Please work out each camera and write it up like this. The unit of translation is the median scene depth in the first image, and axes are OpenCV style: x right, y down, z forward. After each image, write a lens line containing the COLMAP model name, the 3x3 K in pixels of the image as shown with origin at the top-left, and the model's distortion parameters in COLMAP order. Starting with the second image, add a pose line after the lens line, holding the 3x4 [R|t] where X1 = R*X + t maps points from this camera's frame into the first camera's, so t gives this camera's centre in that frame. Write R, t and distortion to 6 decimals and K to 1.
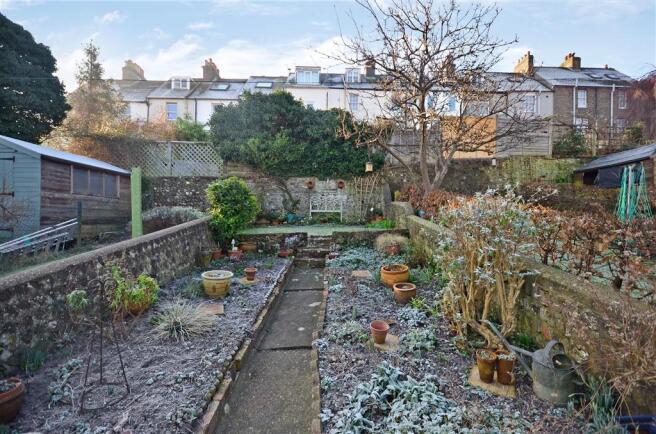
lens RADIAL K [[292.0, 0, 329.7], [0, 292.0, 217.6], [0, 0, 1]] dist [0.001323, 0.000355]
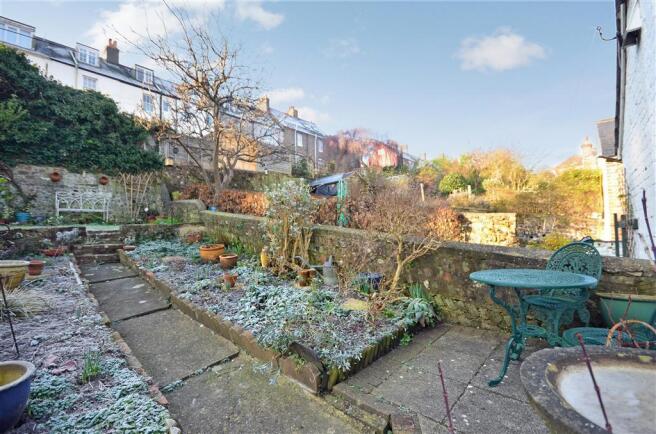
lens RADIAL K [[285.2, 0, 333.4], [0, 285.2, 219.4], [0, 0, 1]] dist [-0.002392, -0.005383]
pose [[0.669248, -0.001654, 0.743037, -0.131913], [0.031331, 0.999171, -0.025996, 0.046295], [-0.742378, 0.040678, 0.668745, -0.062471]]
